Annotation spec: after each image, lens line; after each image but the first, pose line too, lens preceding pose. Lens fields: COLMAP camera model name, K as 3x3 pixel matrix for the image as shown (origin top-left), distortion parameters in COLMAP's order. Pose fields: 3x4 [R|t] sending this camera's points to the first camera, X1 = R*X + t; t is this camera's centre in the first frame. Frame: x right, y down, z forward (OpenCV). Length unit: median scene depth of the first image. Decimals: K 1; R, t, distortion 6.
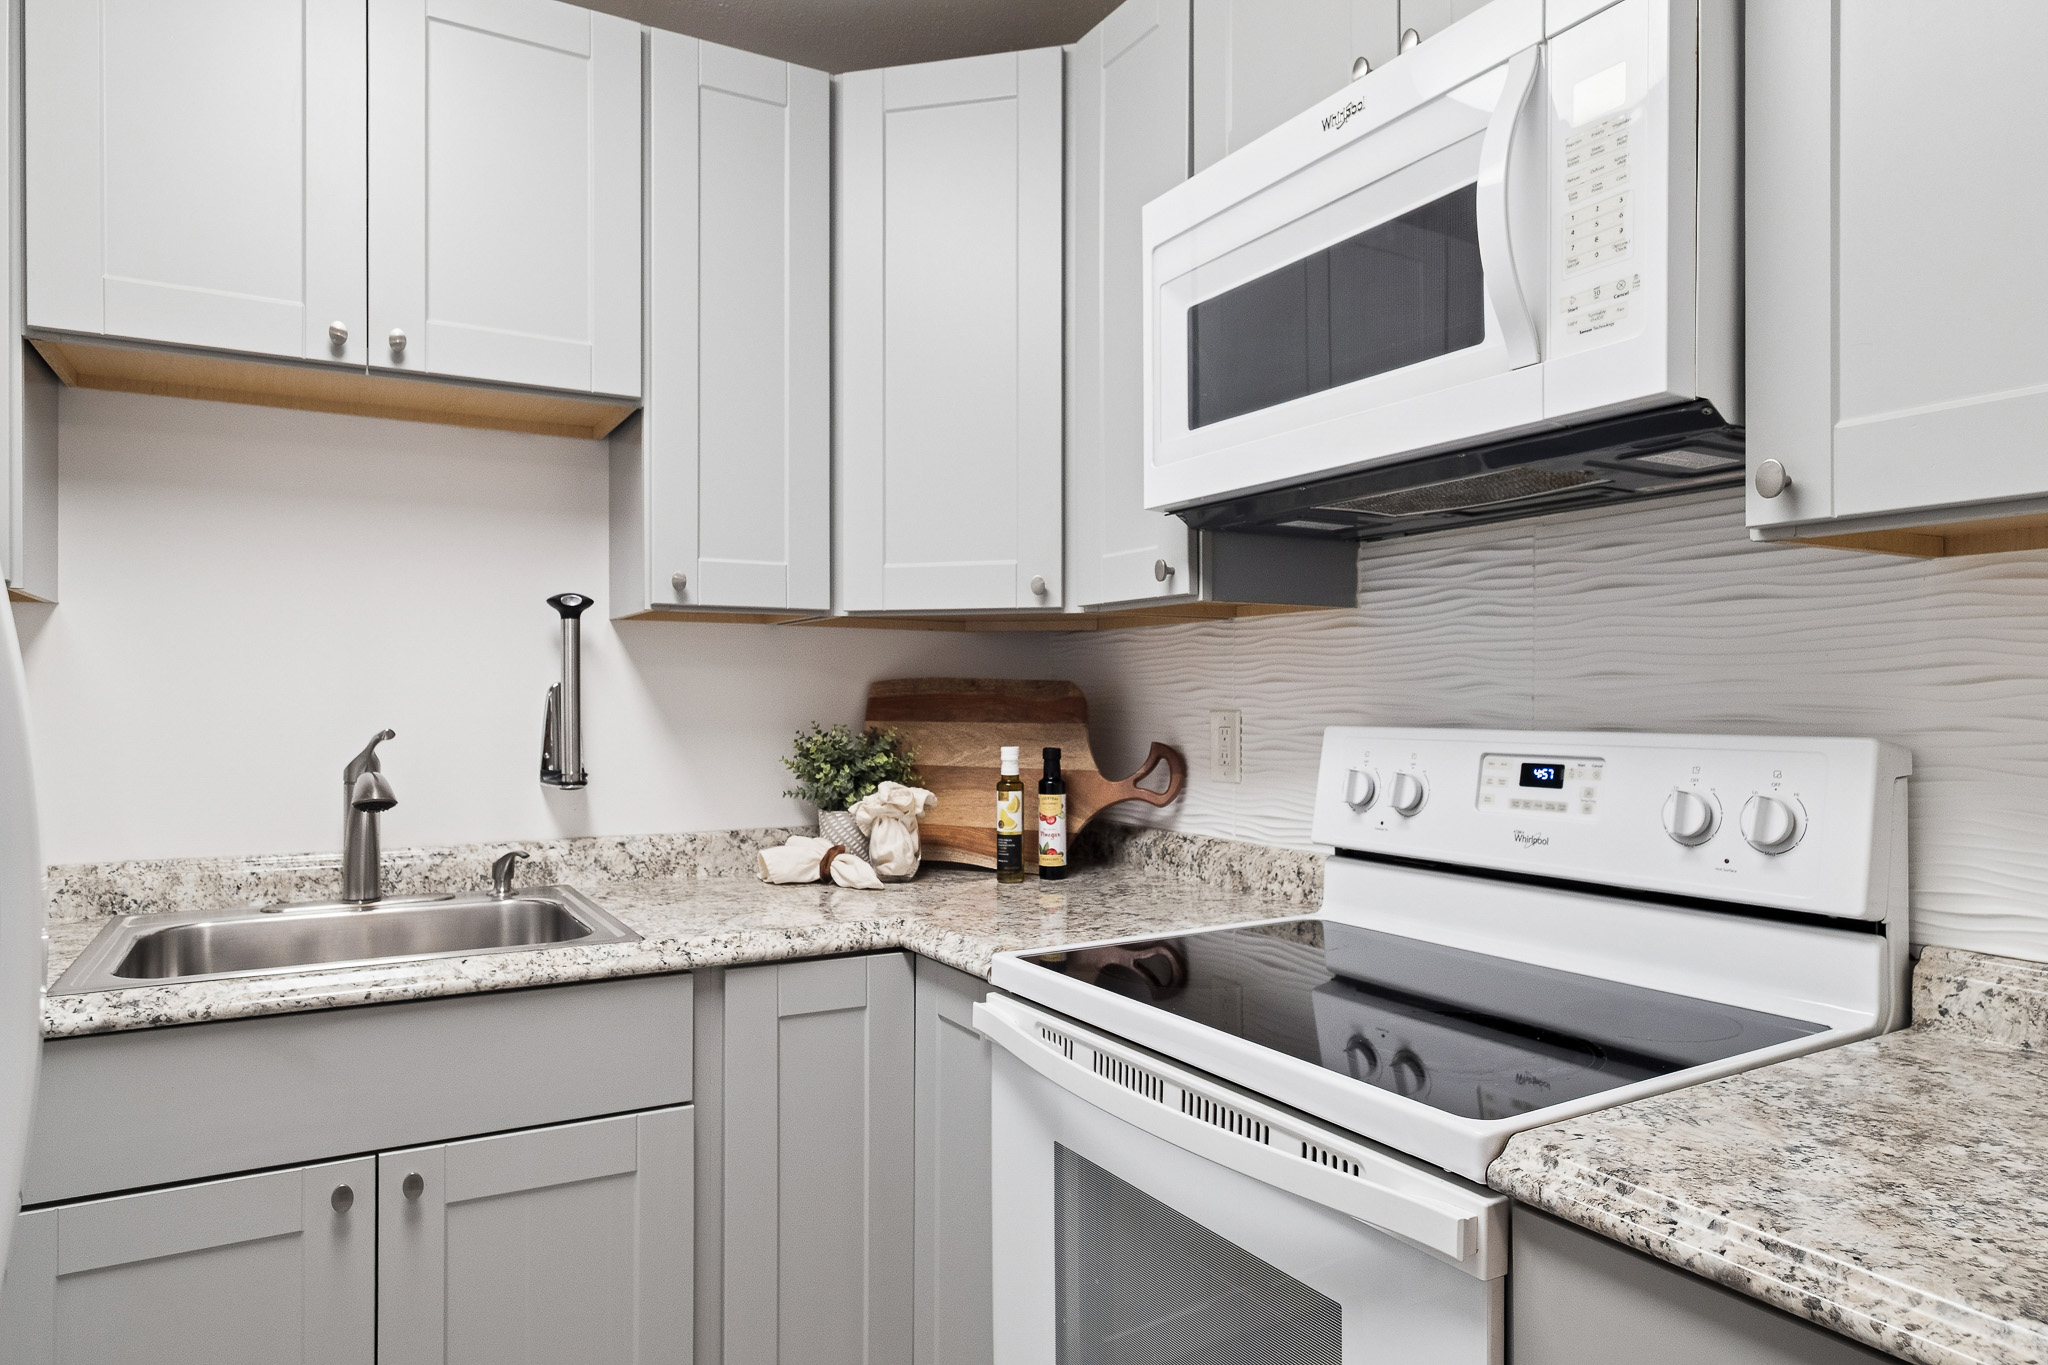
lens RADIAL K [[1258.4, 0, 1042.7], [0, 1258.4, 702.3], [0, 0, 1]] dist [0.009073, -0.001763]
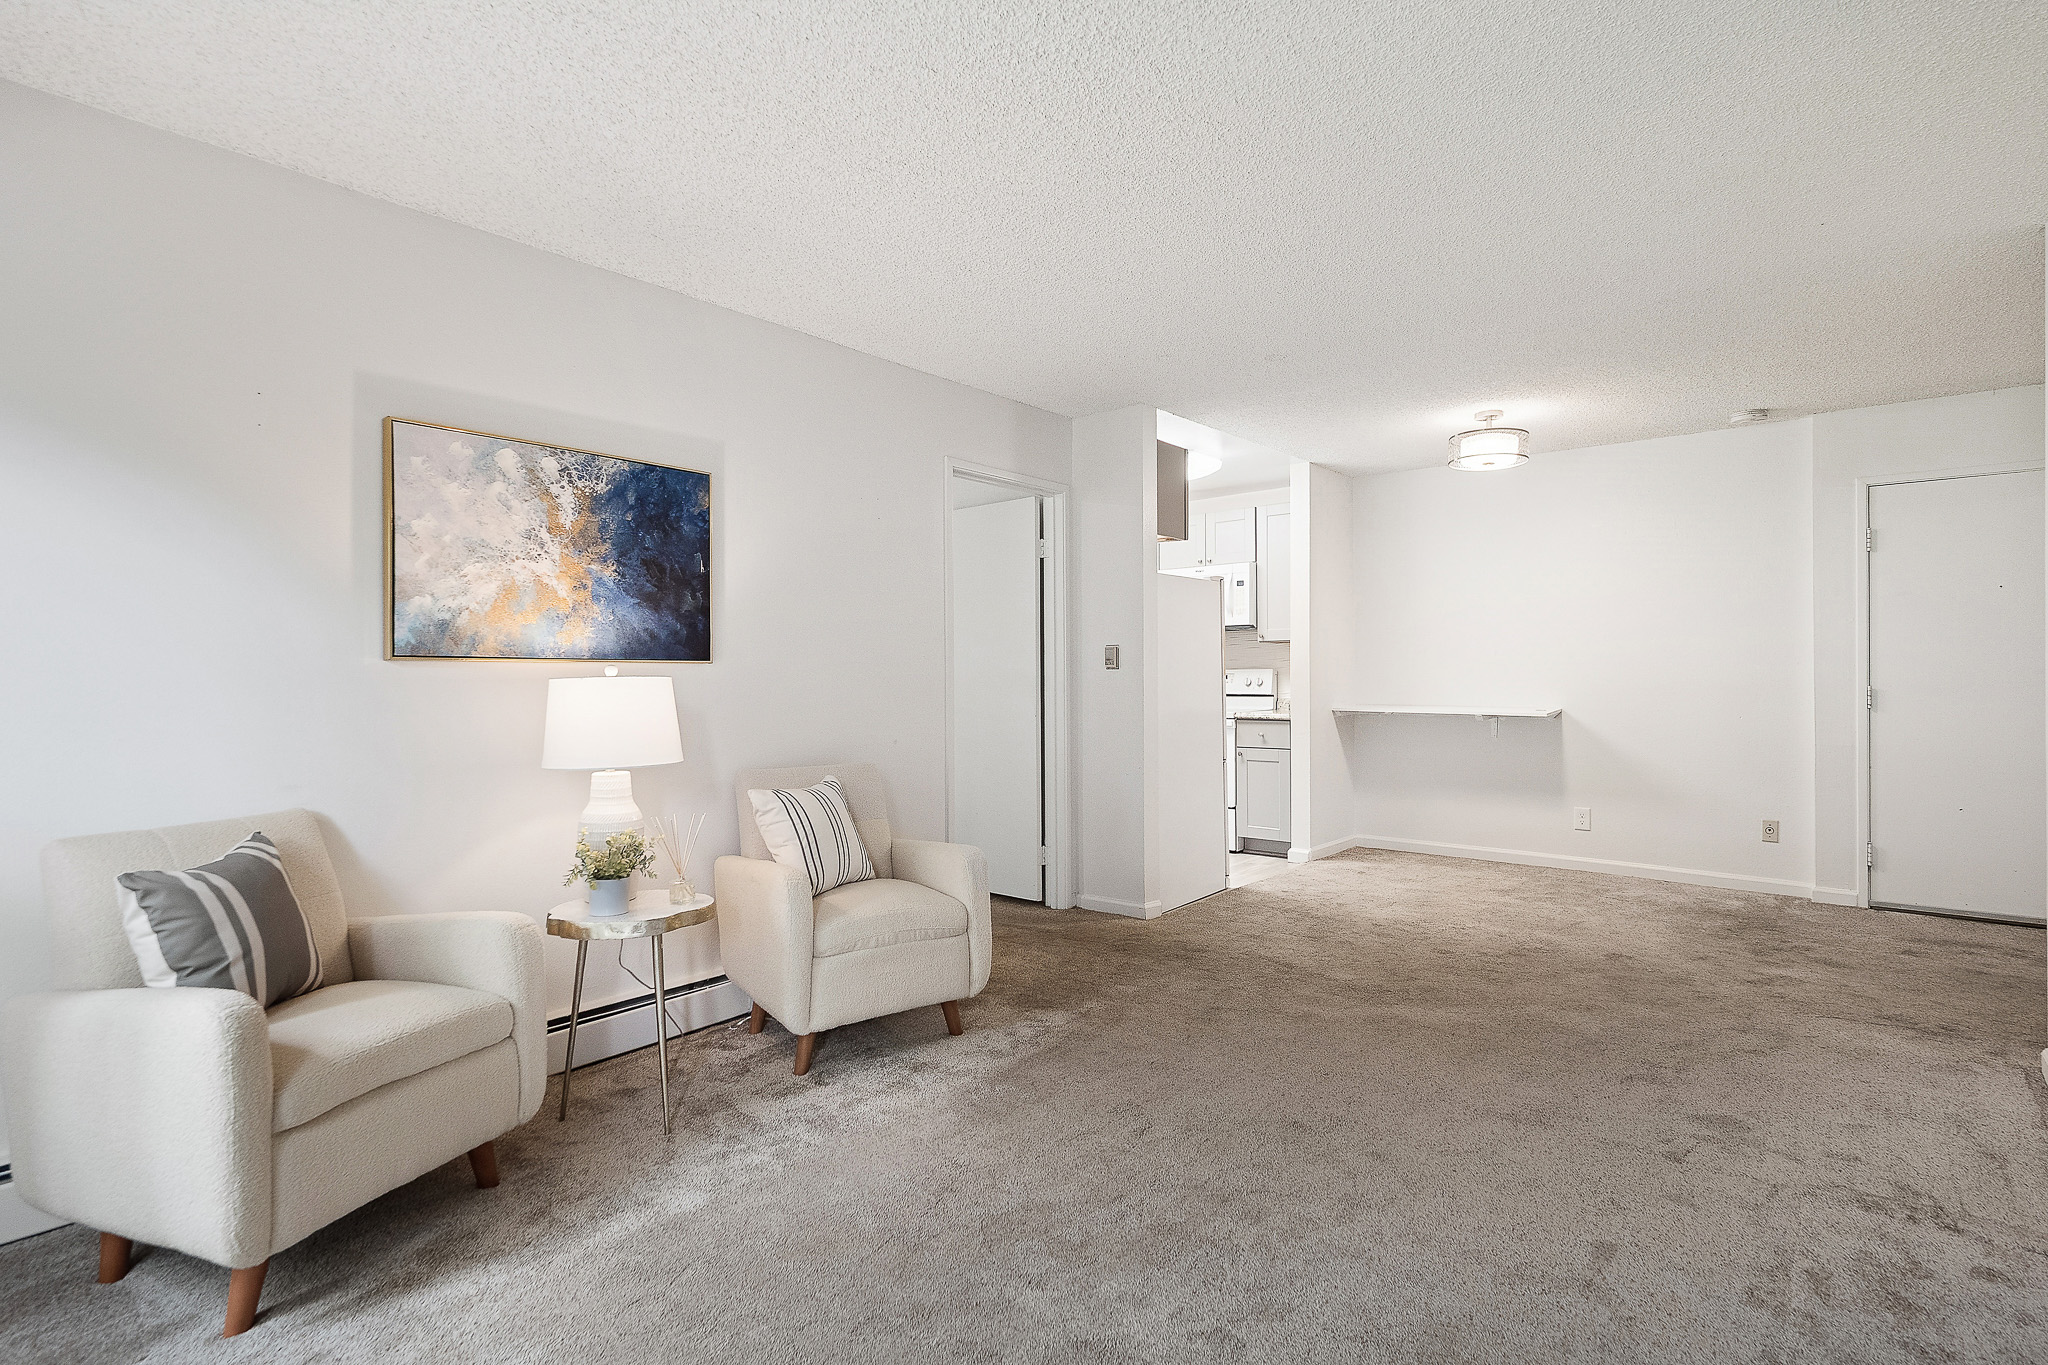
lens RADIAL K [[962.3, 0, 1026.9], [0, 962.3, 679.8], [0, 0, 1]] dist [0.001278, -0.004173]
pose [[0.947511, -0.003977, 0.319700, -1.634211], [0.004124, 0.999991, 0.000218, 0.057146], [-0.319698, 0.001112, 0.947519, -2.531062]]
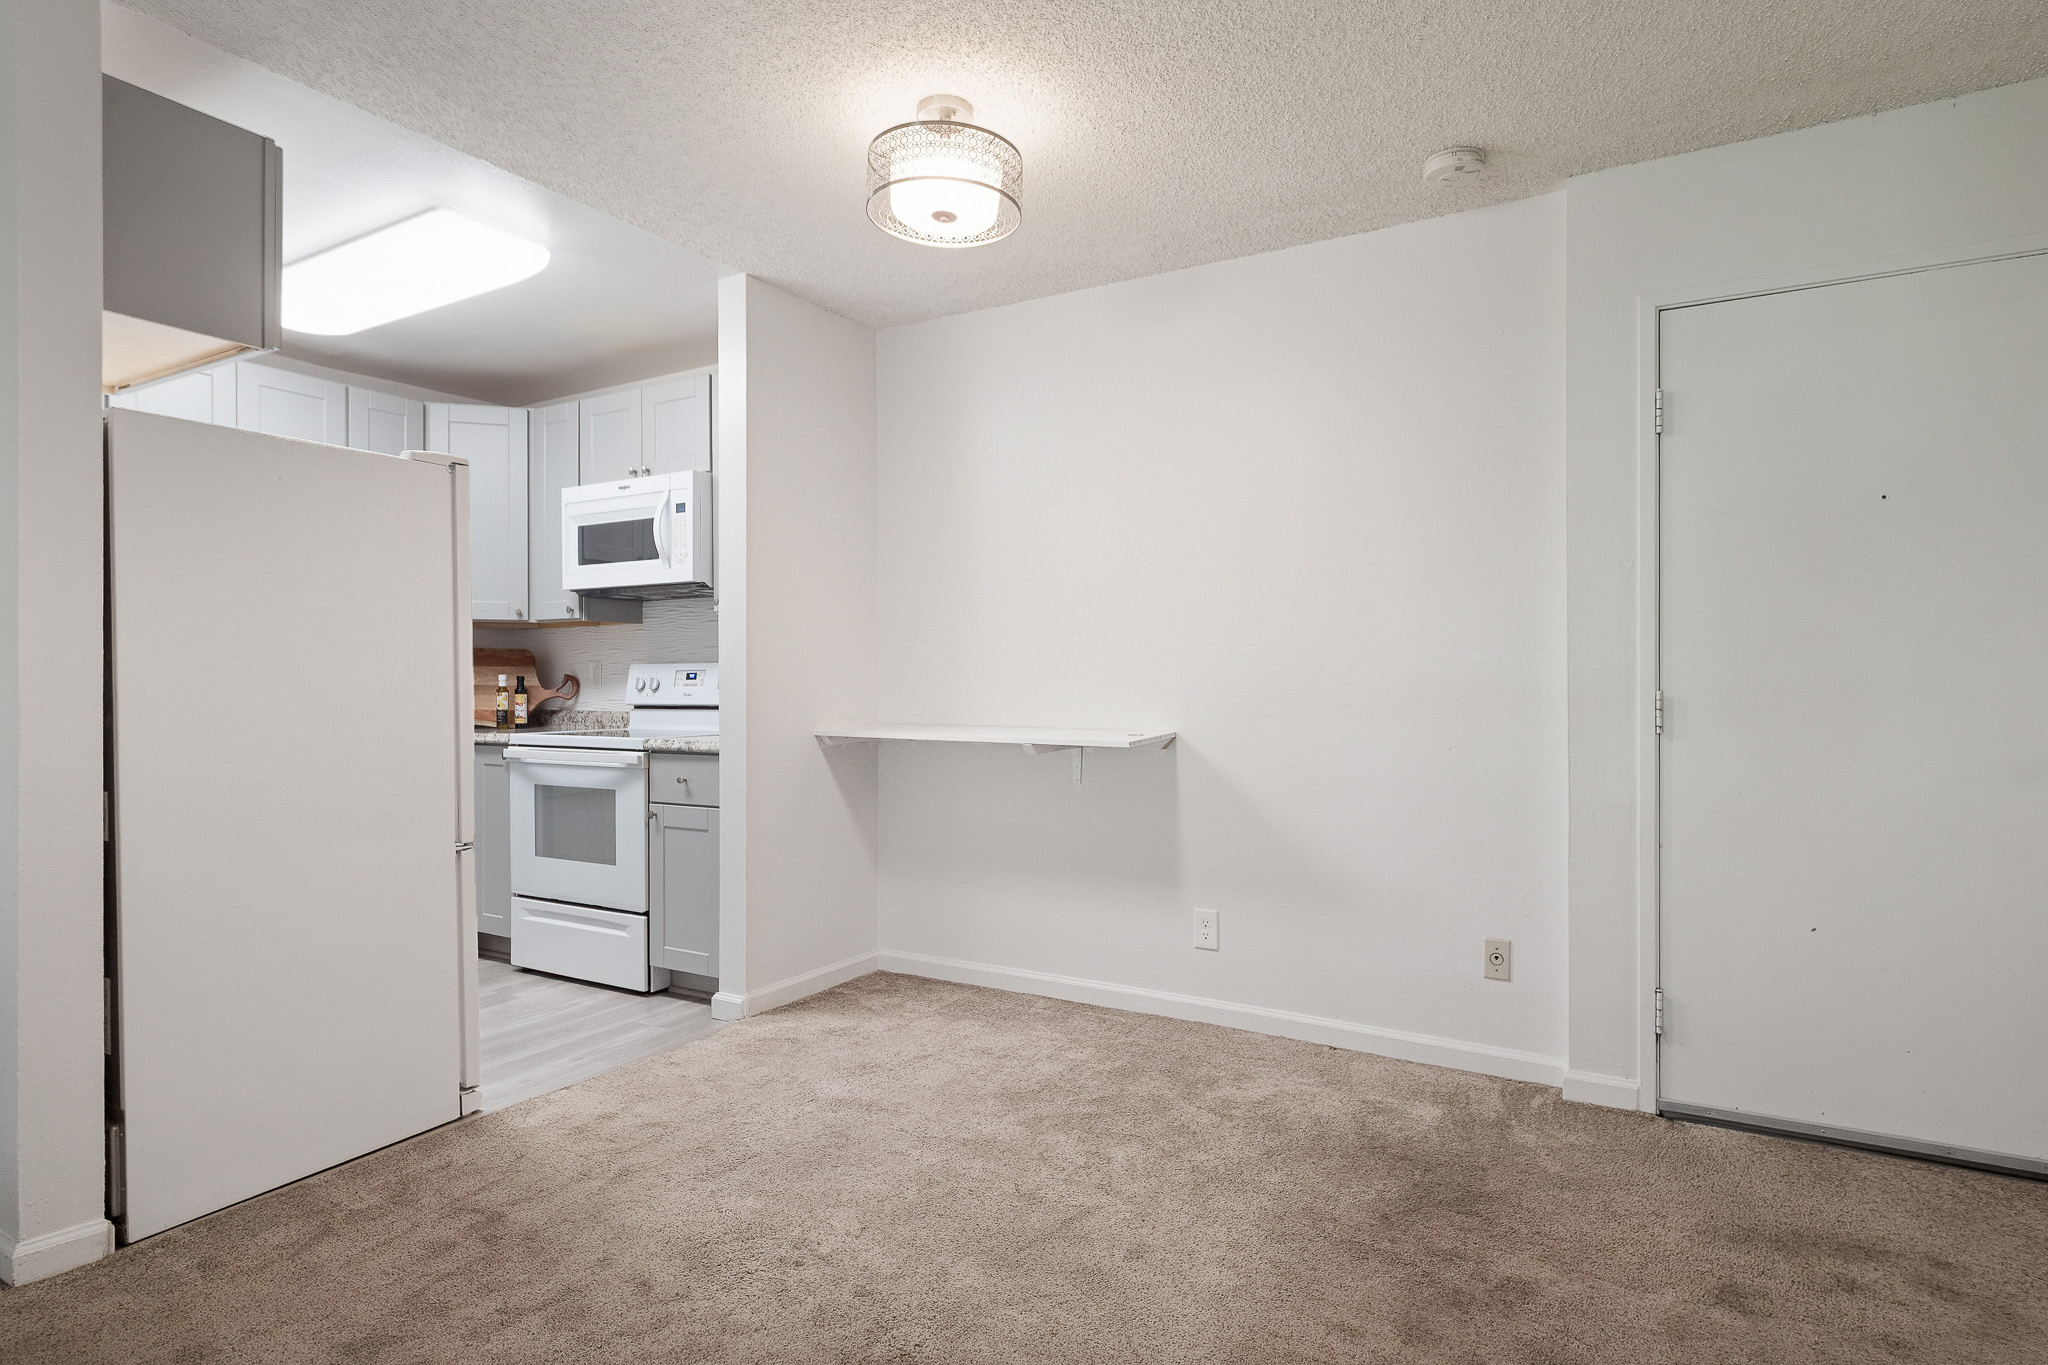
lens RADIAL K [[1071.3, 0, 1032.2], [0, 1071.3, 691.1], [0, 0, 1]] dist [0.008392, -0.007012]
pose [[0.874963, -0.002362, 0.484185, -0.171357], [0.001364, 0.999996, 0.002413, 0.079867], [-0.484188, -0.001451, 0.874963, -1.705533]]
